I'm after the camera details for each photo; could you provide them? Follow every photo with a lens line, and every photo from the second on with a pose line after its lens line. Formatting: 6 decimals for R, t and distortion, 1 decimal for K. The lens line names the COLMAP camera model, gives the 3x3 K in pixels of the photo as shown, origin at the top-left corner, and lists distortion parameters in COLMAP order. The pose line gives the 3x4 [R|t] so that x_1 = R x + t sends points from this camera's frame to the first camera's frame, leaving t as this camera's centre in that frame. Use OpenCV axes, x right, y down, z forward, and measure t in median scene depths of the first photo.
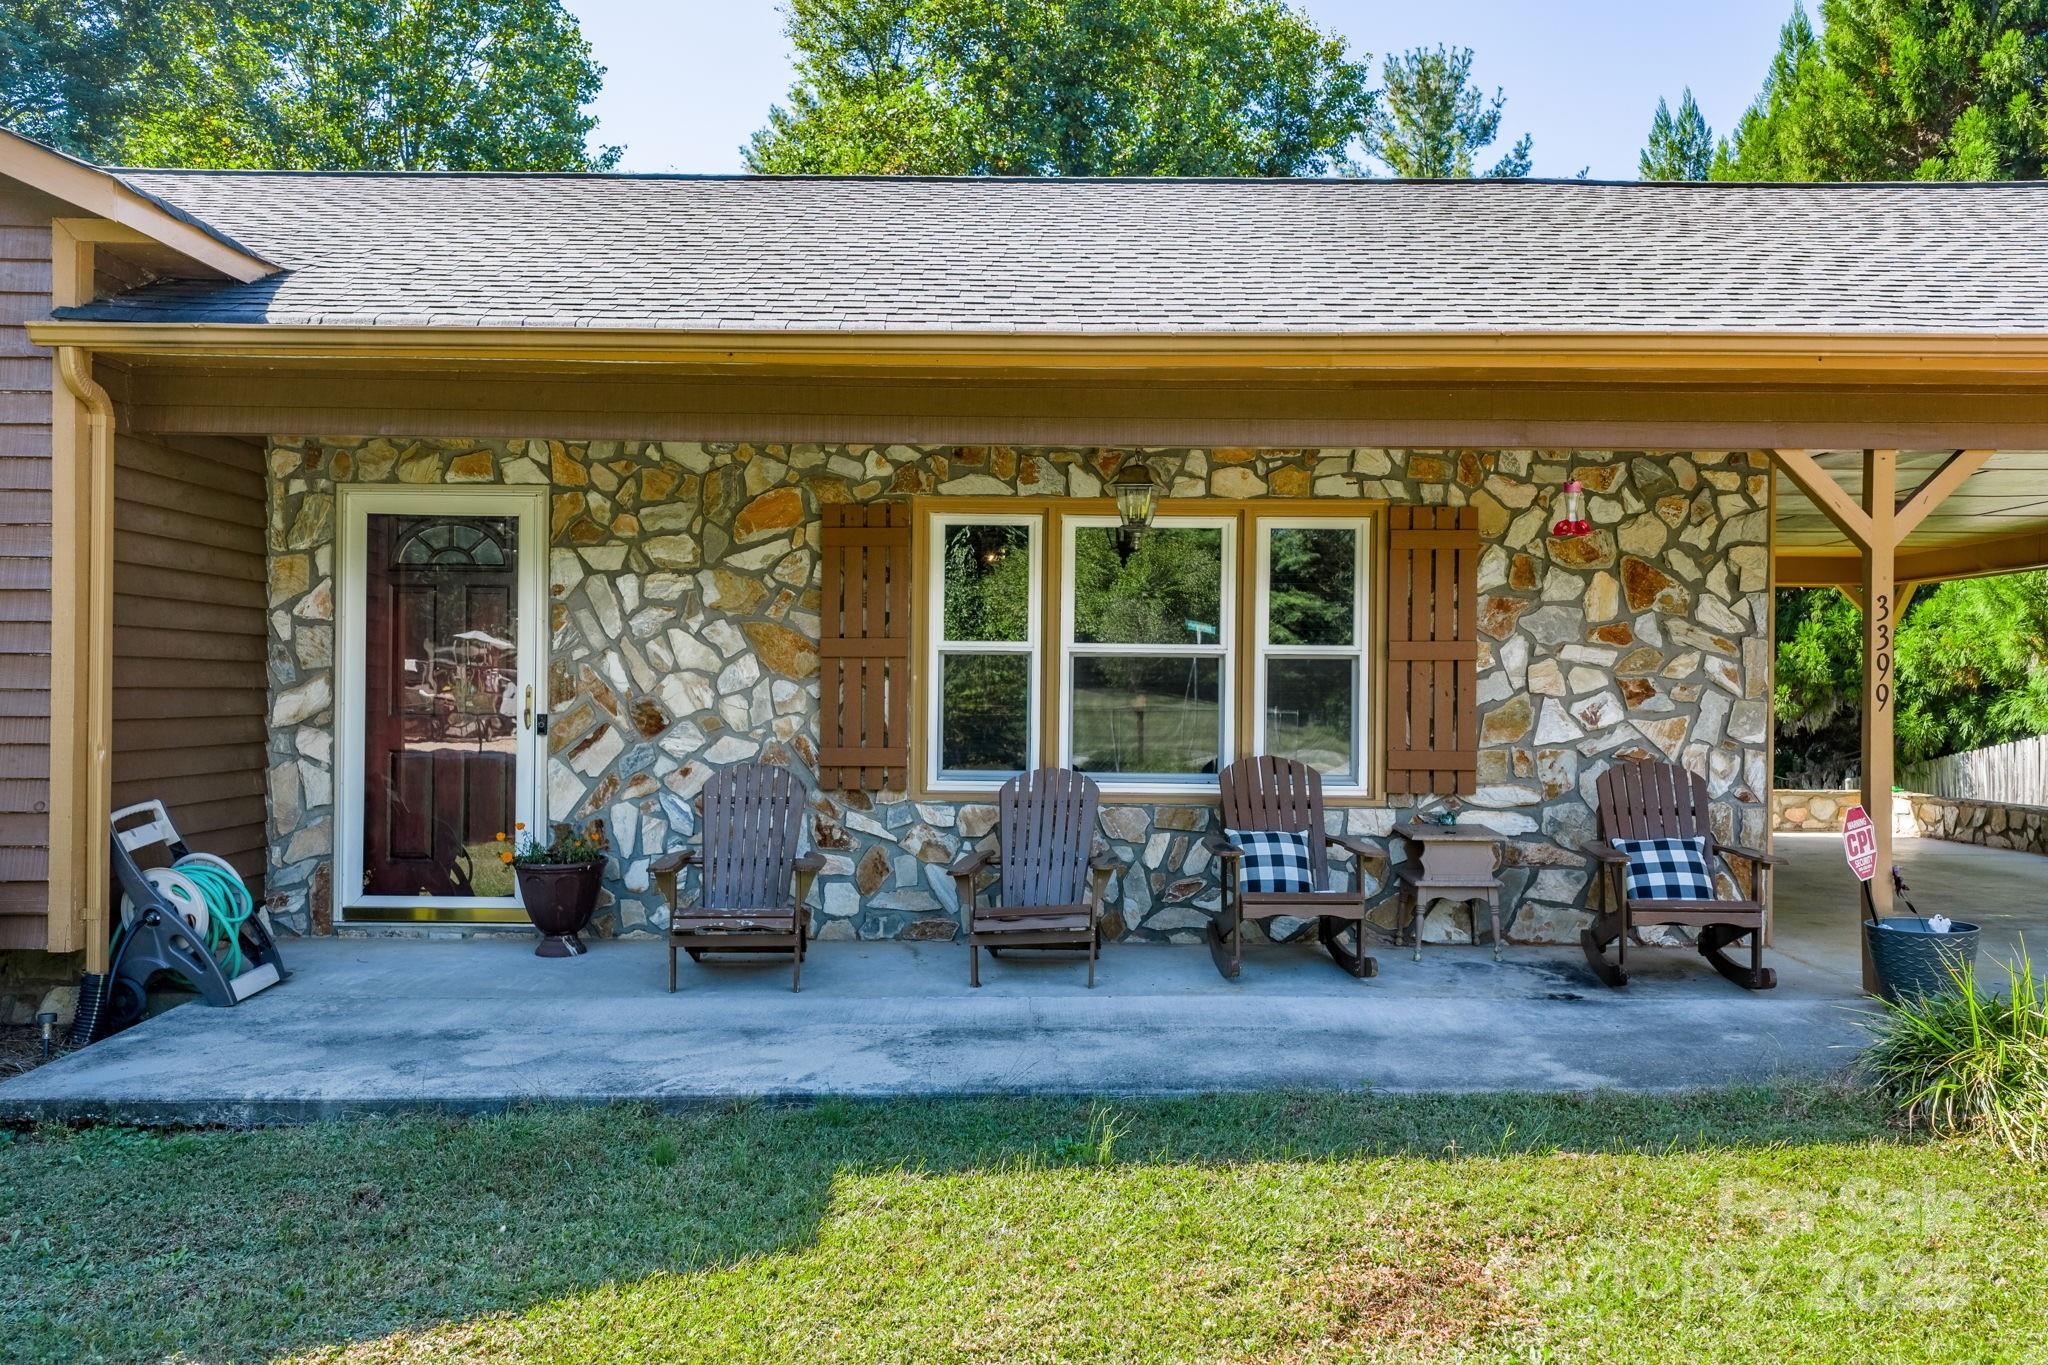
lens RADIAL K [[1671.9, 0, 1018.3], [0, 1671.9, 689.9], [0, 0, 1]] dist [0.020593, -0.002053]
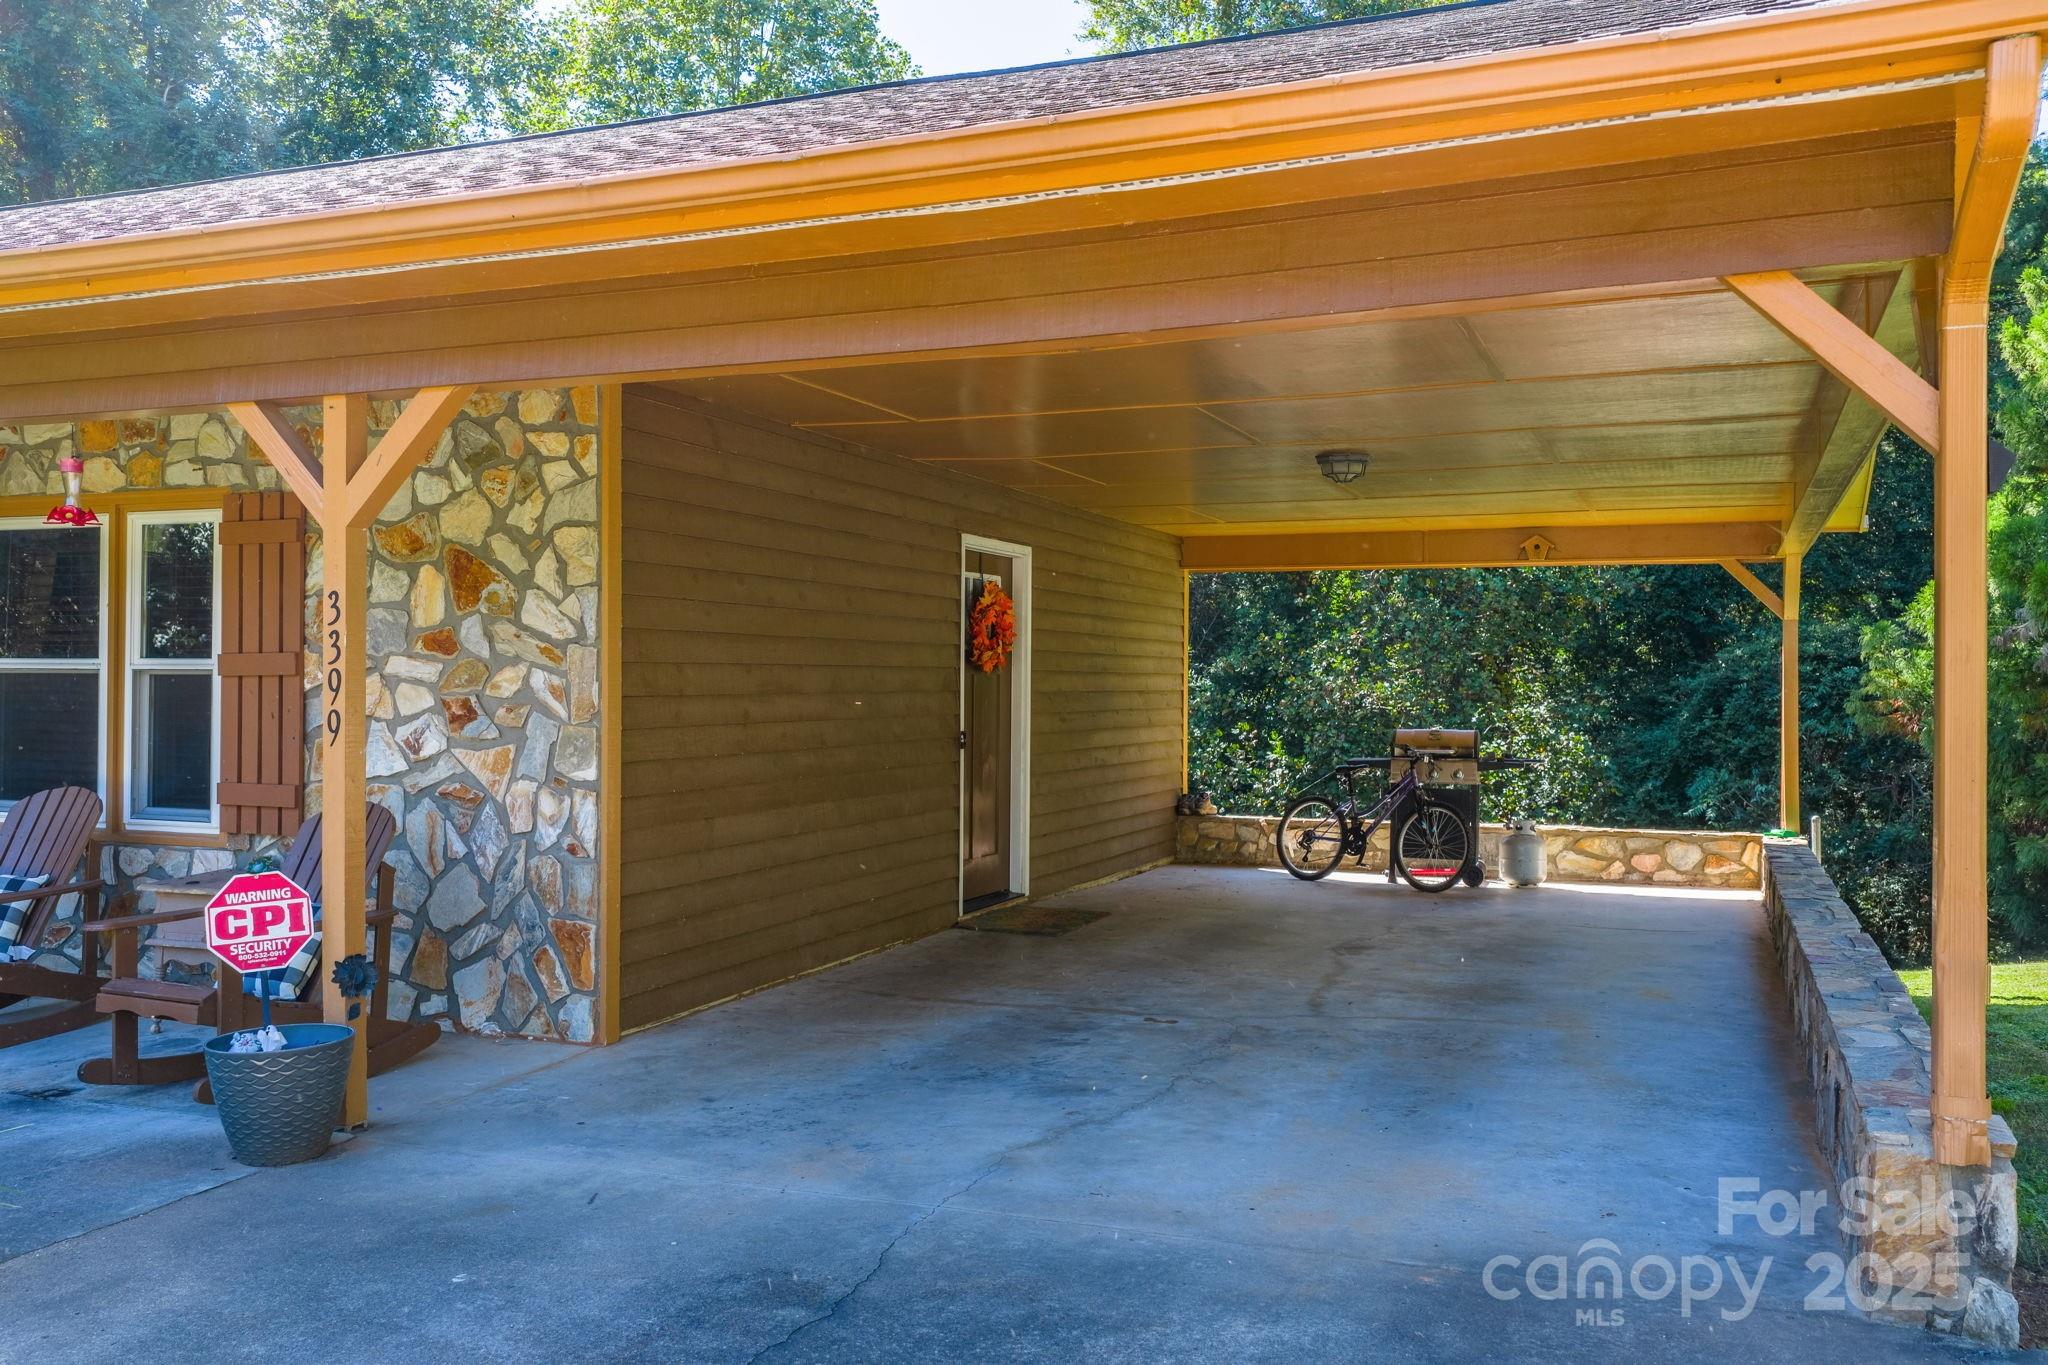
lens RADIAL K [[1671.9, 0, 1018.3], [0, 1671.9, 689.9], [0, 0, 1]] dist [0.020593, -0.002053]
pose [[0.932256, -0.001869, -0.361794, 0.904783], [0.002047, 0.999998, 0.000108, -0.009893], [0.361793, -0.000841, 0.932258, 0.351199]]
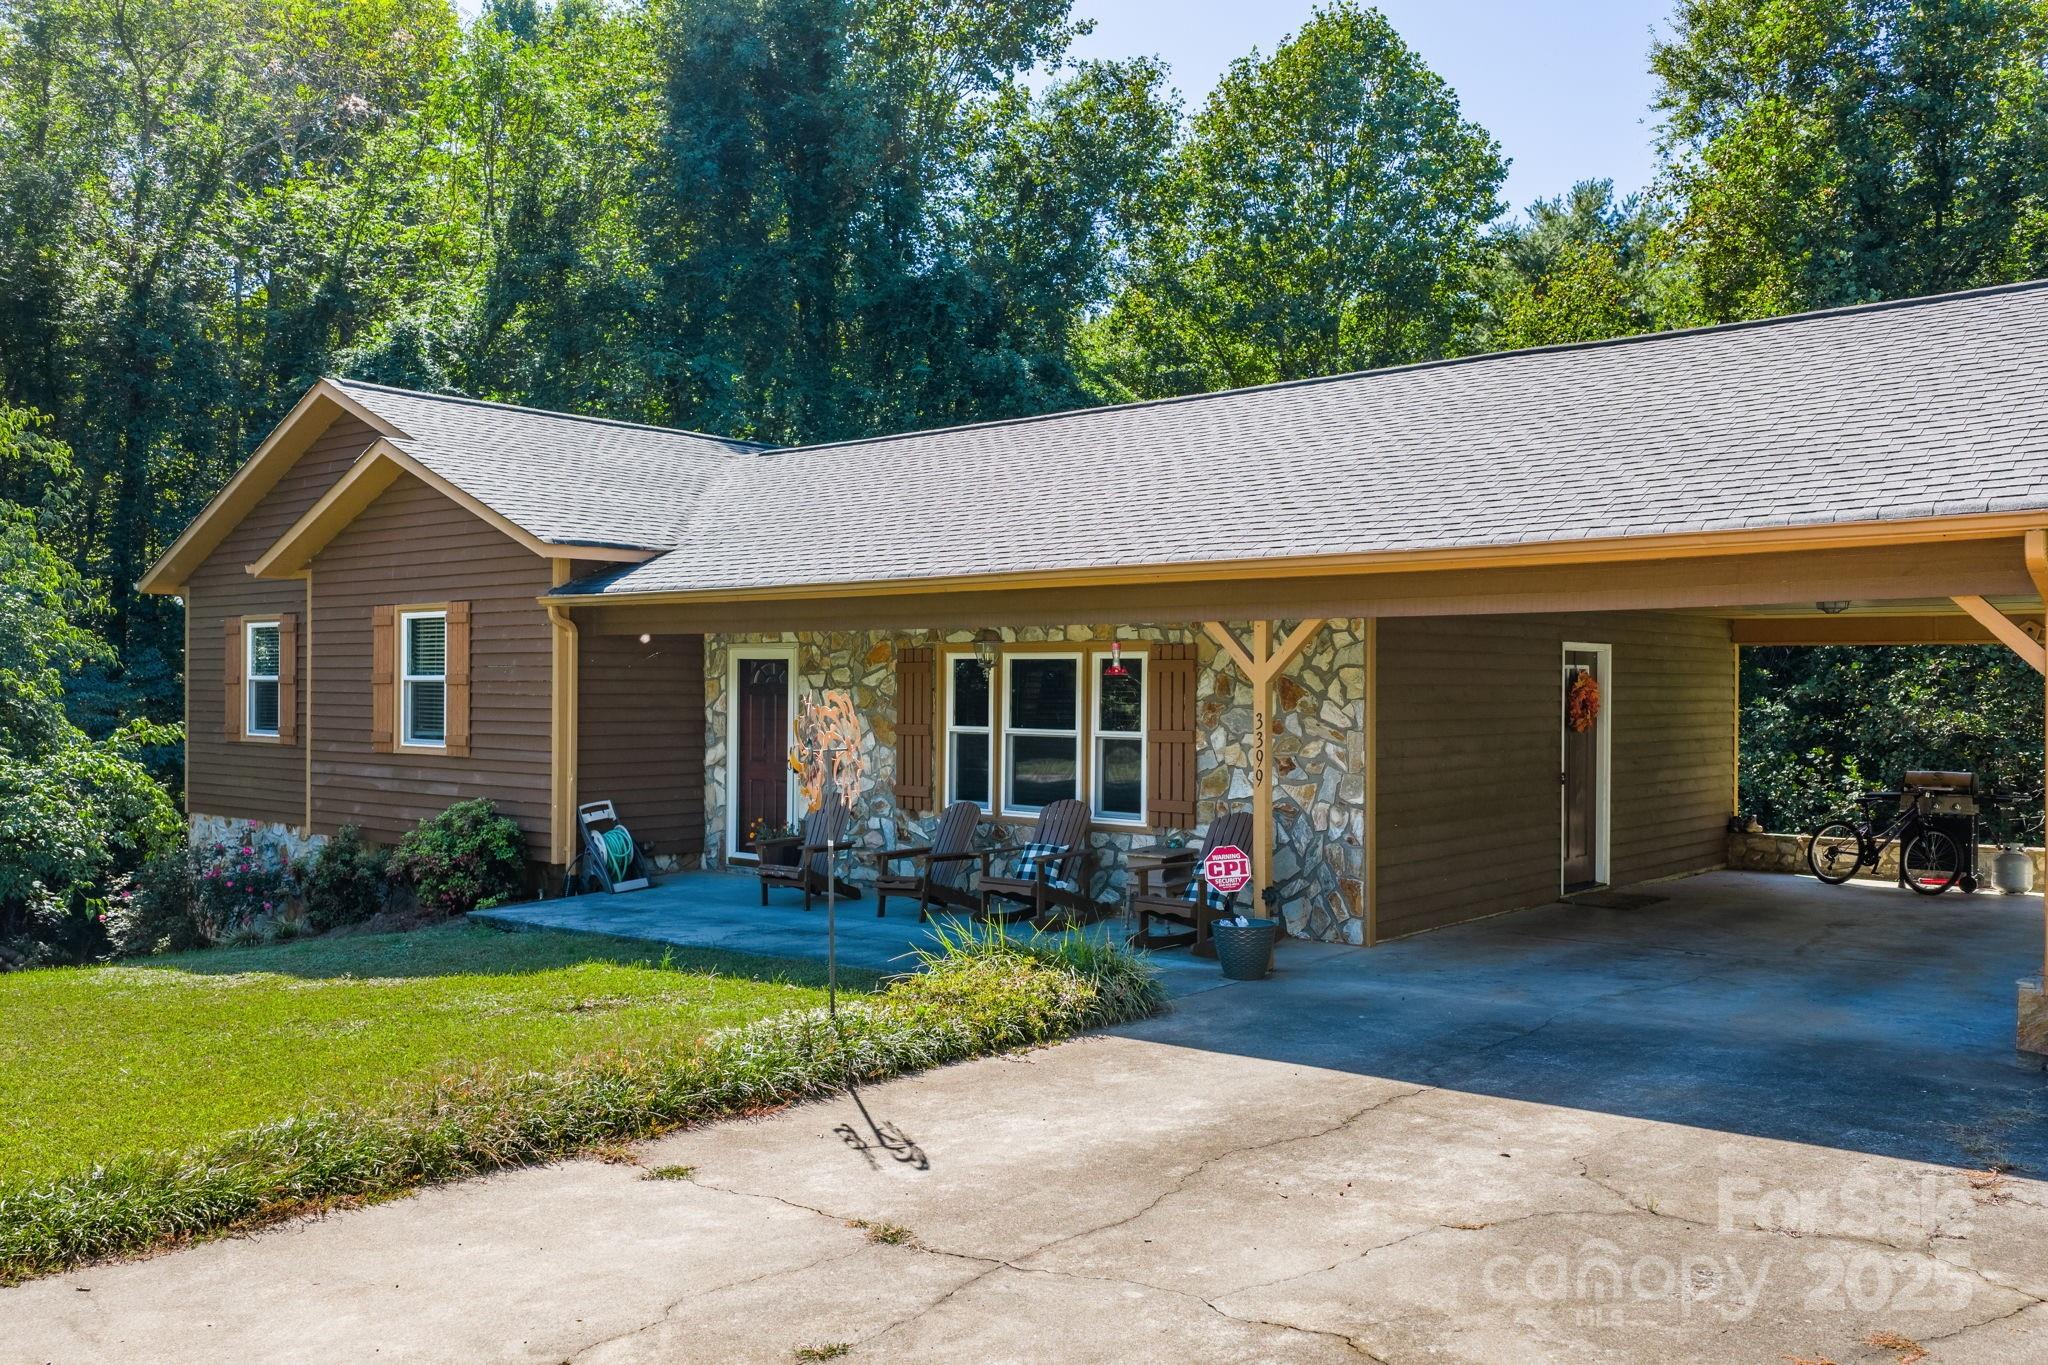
lens RADIAL K [[1644.2, 0, 1019.0], [0, 1644.2, 682.6], [0, 0, 1]] dist [0.075396, -0.190748]
pose [[0.763331, -0.006362, -0.645976, 1.133187], [0.000729, 0.999959, -0.008987, -0.060067], [0.646007, 0.006389, 0.763305, -0.271094]]
